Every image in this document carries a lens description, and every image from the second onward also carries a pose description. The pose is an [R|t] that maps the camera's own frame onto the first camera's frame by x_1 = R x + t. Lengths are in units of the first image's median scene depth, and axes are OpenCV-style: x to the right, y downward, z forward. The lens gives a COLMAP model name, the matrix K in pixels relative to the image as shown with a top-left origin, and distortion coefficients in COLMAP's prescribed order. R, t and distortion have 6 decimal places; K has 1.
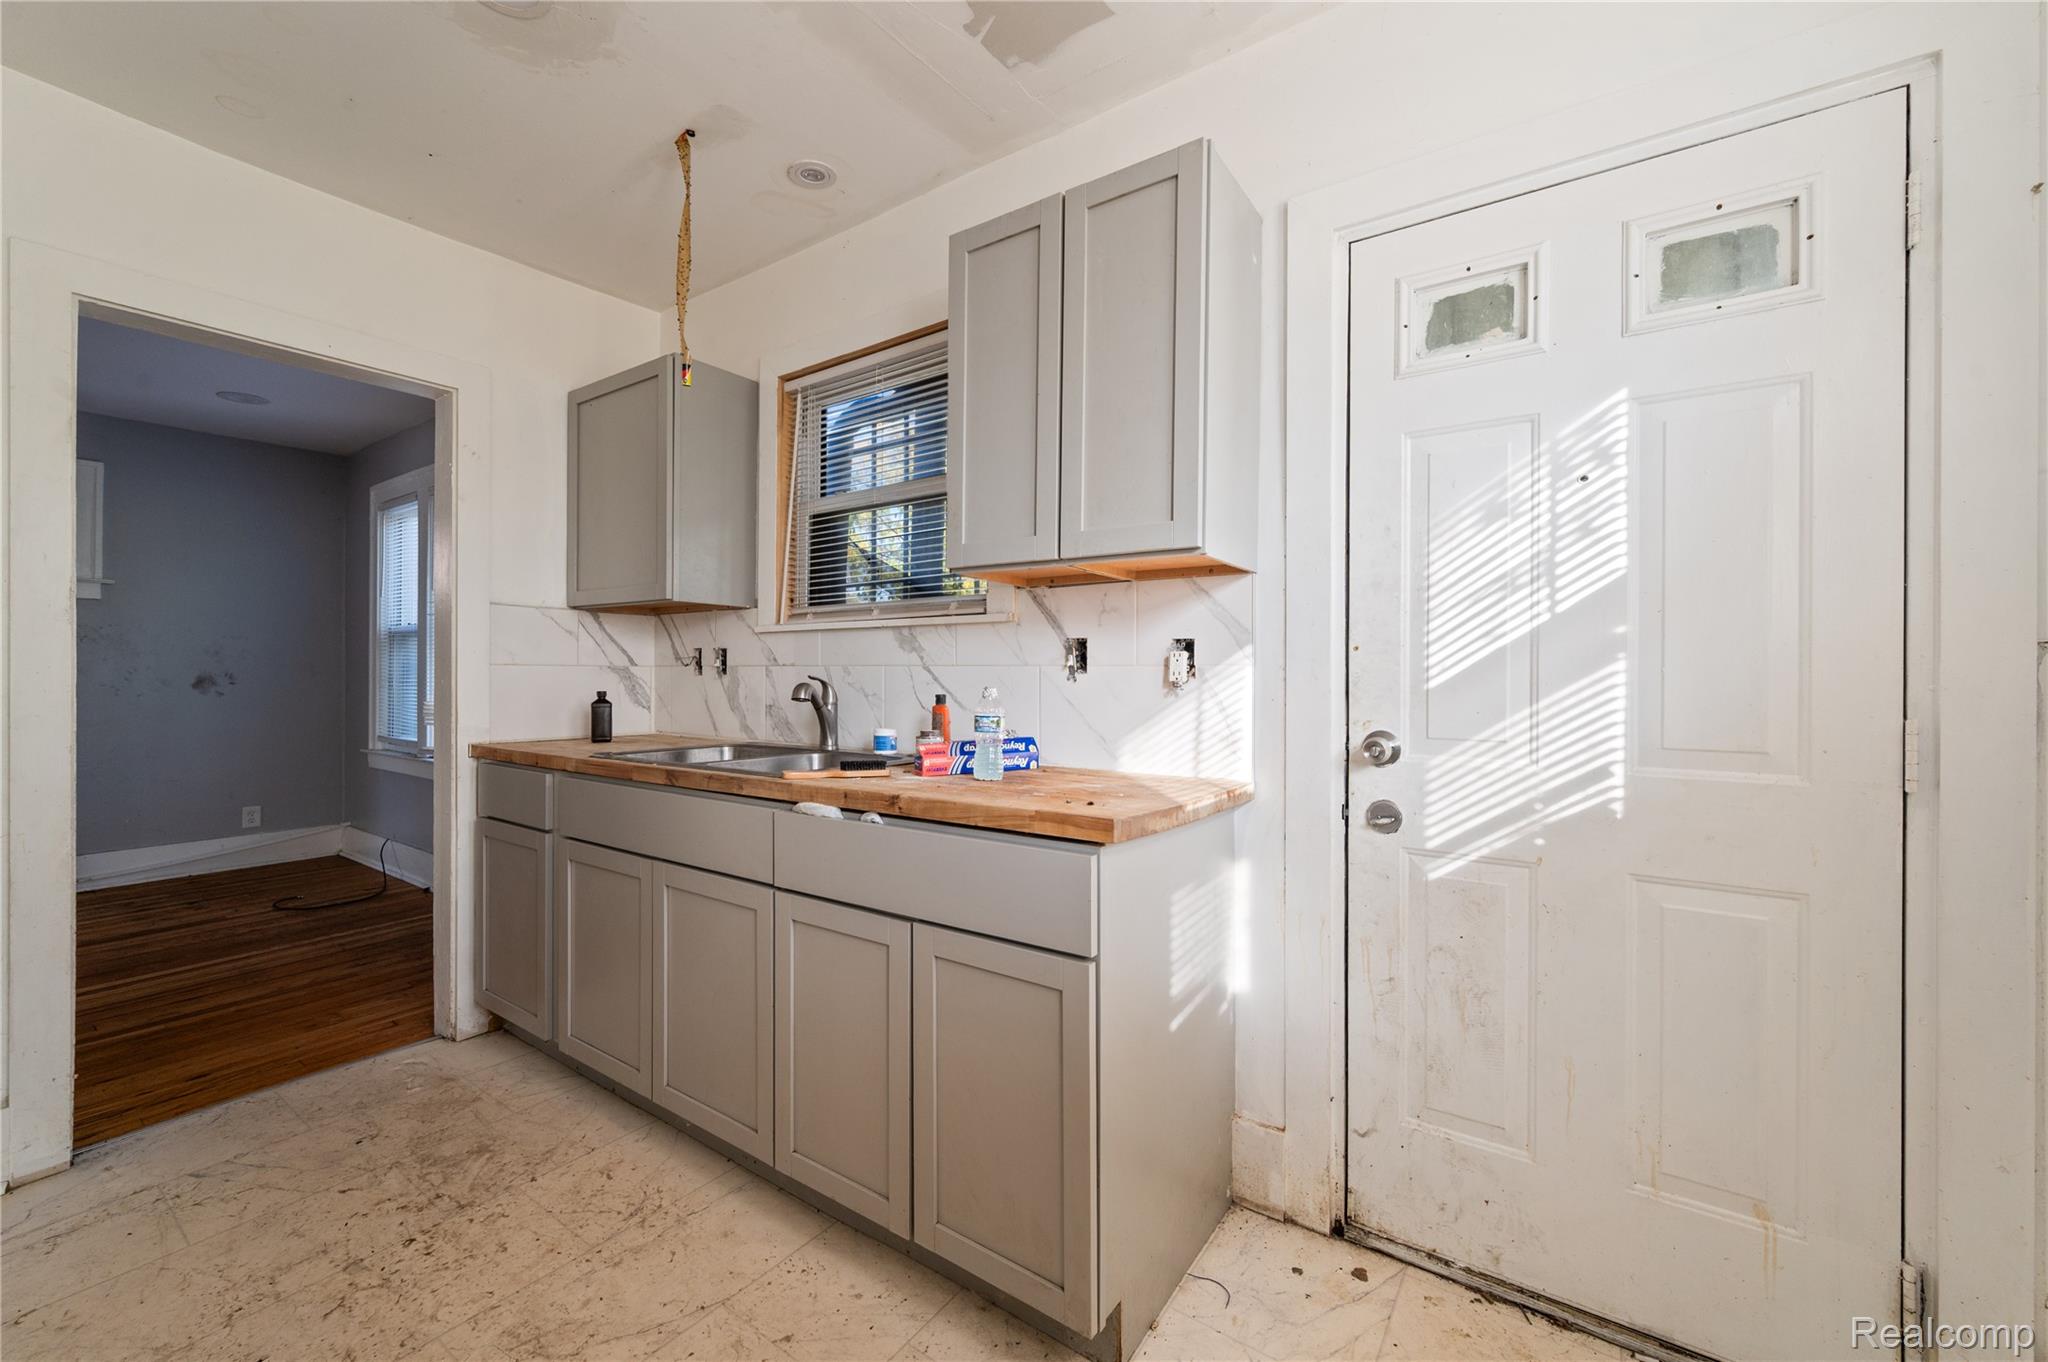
lens RADIAL K [[802.6, 0, 1014.7], [0, 802.6, 675.2], [0, 0, 1]] dist [0.000457, -0.000161]
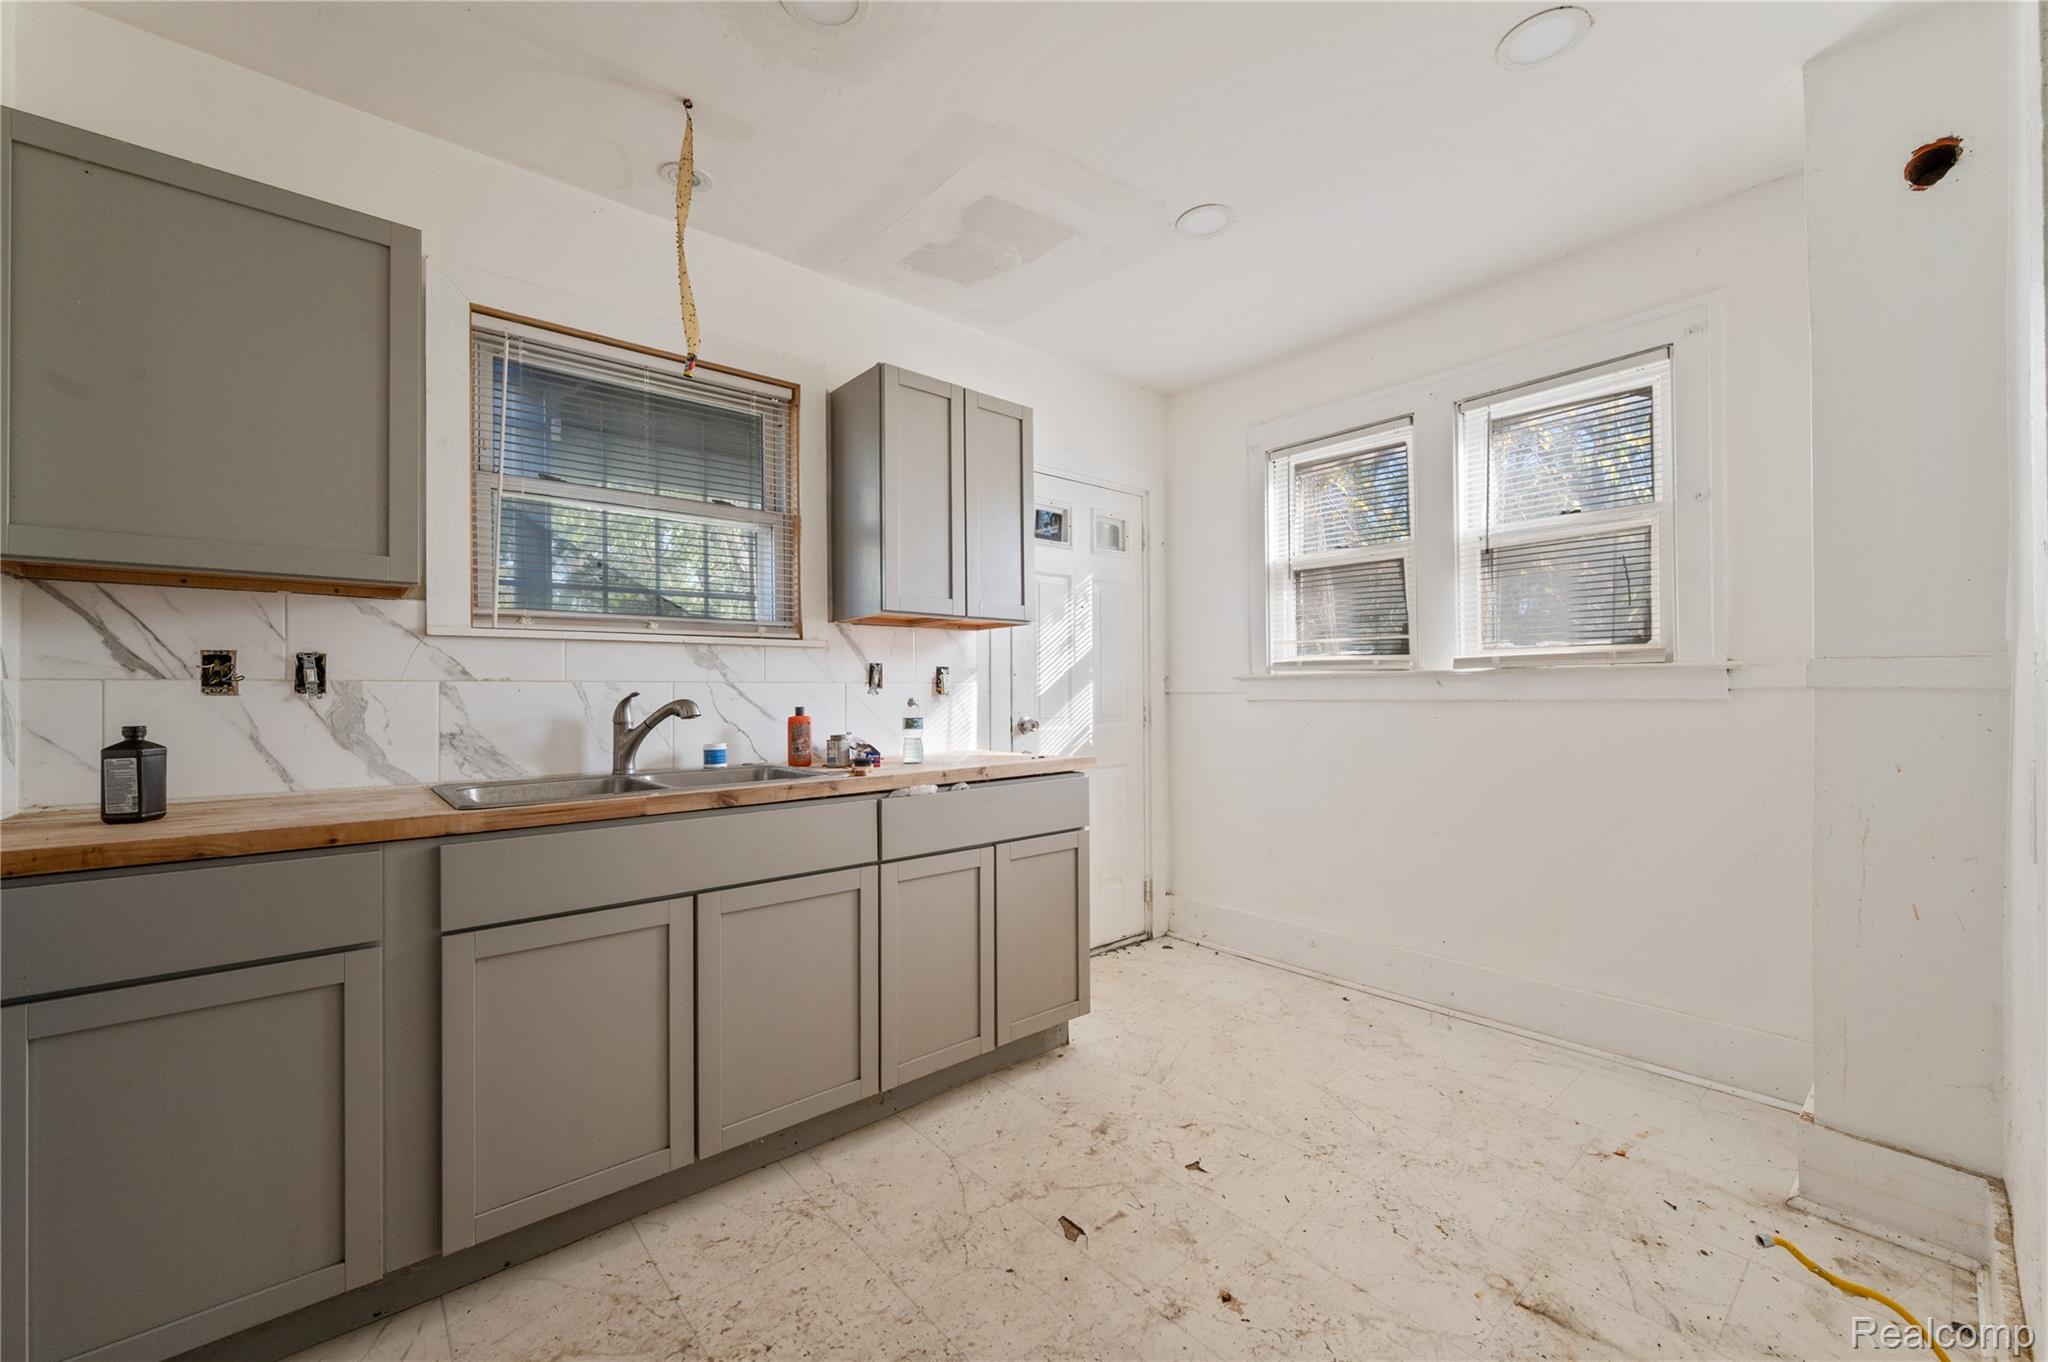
lens RADIAL K [[821.6, 0, 1024.0], [0, 821.6, 681.0], [0, 0, 1]] dist [0.002289, 0.000116]
pose [[0.244818, 0.006409, 0.969548, -1.234250], [0.007318, 0.999937, -0.008458, -0.001409], [-0.969541, 0.009165, 0.244756, 0.400424]]
